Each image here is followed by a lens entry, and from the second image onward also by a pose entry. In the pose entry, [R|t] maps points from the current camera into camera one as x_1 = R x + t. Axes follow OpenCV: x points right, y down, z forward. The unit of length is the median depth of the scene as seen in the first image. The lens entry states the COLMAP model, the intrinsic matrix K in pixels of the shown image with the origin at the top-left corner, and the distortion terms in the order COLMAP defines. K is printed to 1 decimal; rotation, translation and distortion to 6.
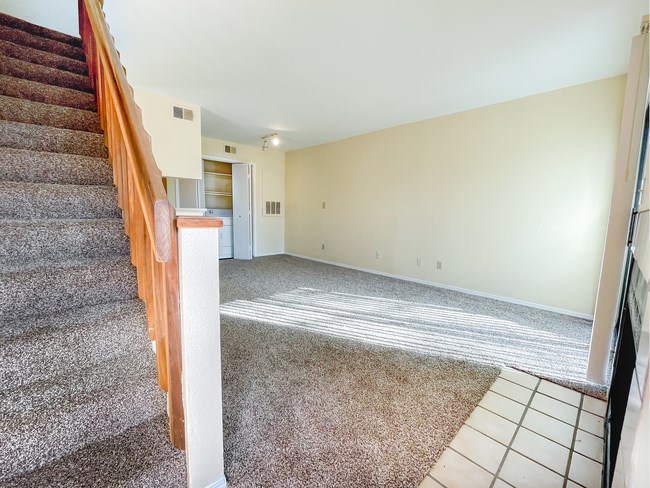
lens RADIAL K [[272.6, 0, 319.2], [0, 272.6, 243.5], [0, 0, 1]] dist [-0.003621, 0.000147]
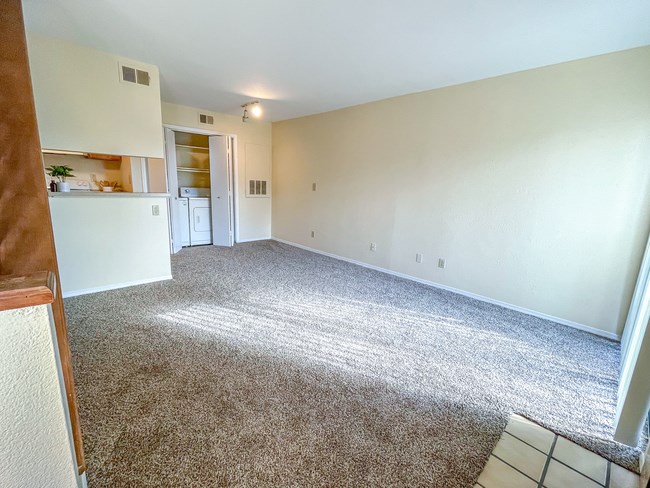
lens RADIAL K [[286.4, 0, 319.9], [0, 286.4, 240.9], [0, 0, 1]] dist [-0.002648, -0.000423]
pose [[0.999844, 0.016888, 0.005200, 0.049849], [-0.017252, 0.996619, 0.080333, -0.060696], [-0.003825, -0.080410, 0.996755, 0.101293]]
